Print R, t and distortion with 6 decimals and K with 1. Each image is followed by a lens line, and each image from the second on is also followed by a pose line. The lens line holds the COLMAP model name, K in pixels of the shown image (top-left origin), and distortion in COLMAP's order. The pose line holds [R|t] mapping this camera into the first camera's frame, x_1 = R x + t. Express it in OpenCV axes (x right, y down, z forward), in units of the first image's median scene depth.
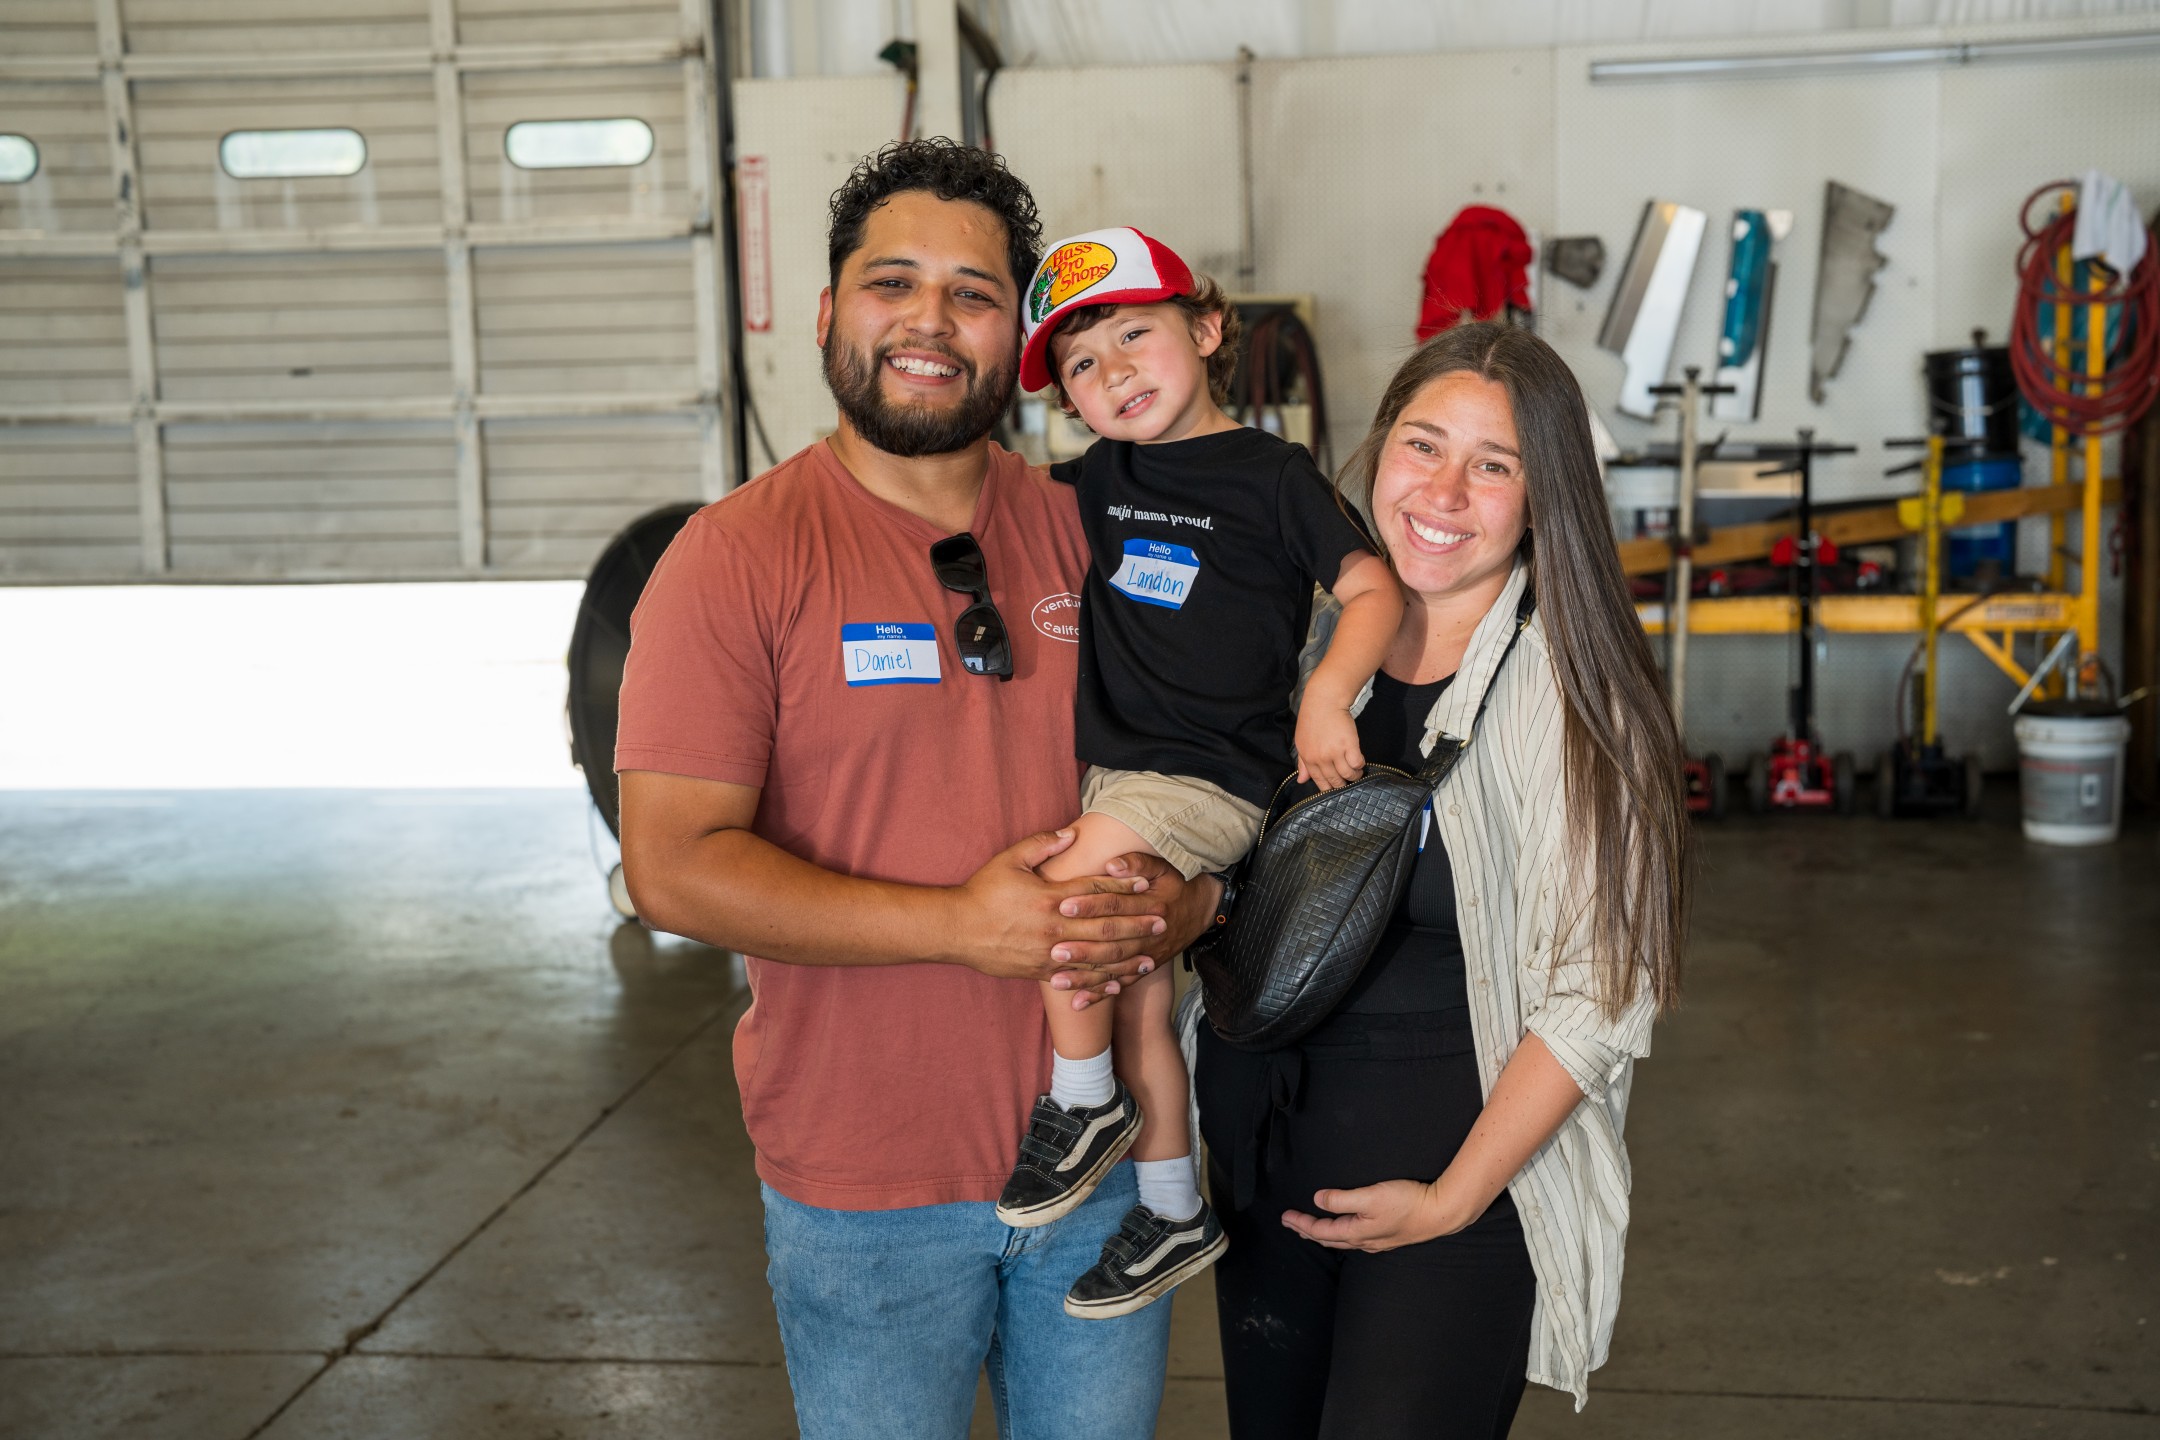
lens RADIAL K [[3071.7, 0, 1079.4], [0, 3071.7, 721.2], [0, 0, 1]] dist [0.110627, 0.000000]
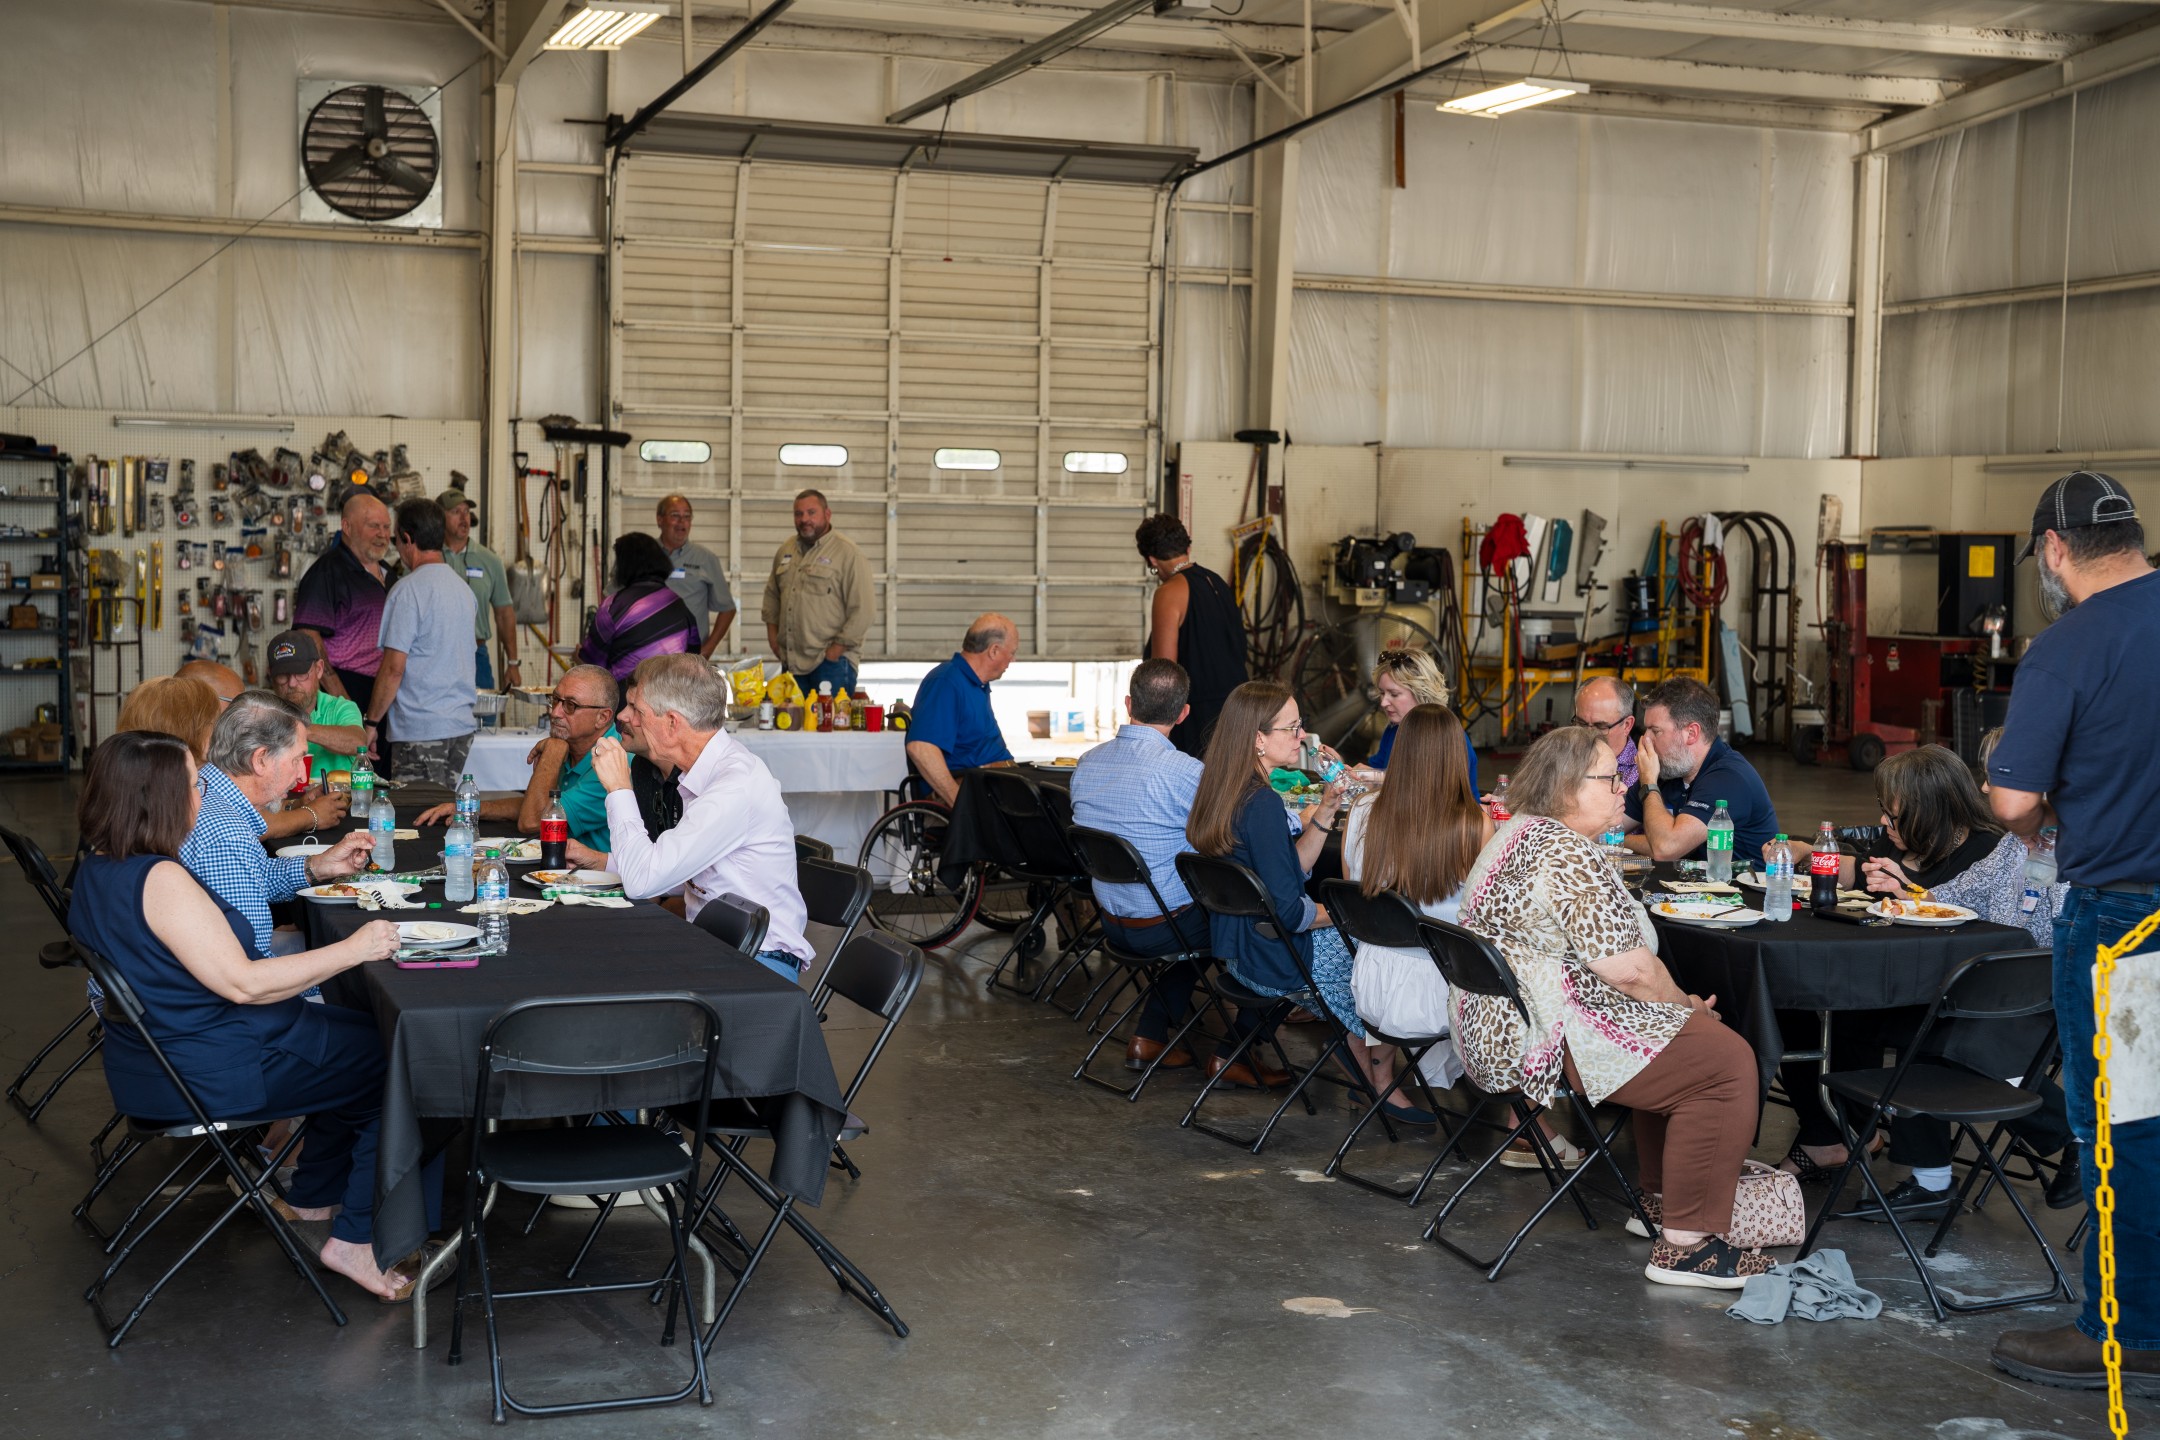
lens RADIAL K [[3071.7, 0, 1077.8], [0, 3071.7, 718.9], [0, 0, 1]] dist [0.110627, 0.000000]
pose [[0.857638, 0.018219, 0.513931, -1.274453], [0.036724, 0.994651, -0.096546, 0.201704], [-0.512941, 0.101675, 0.852381, -0.824380]]
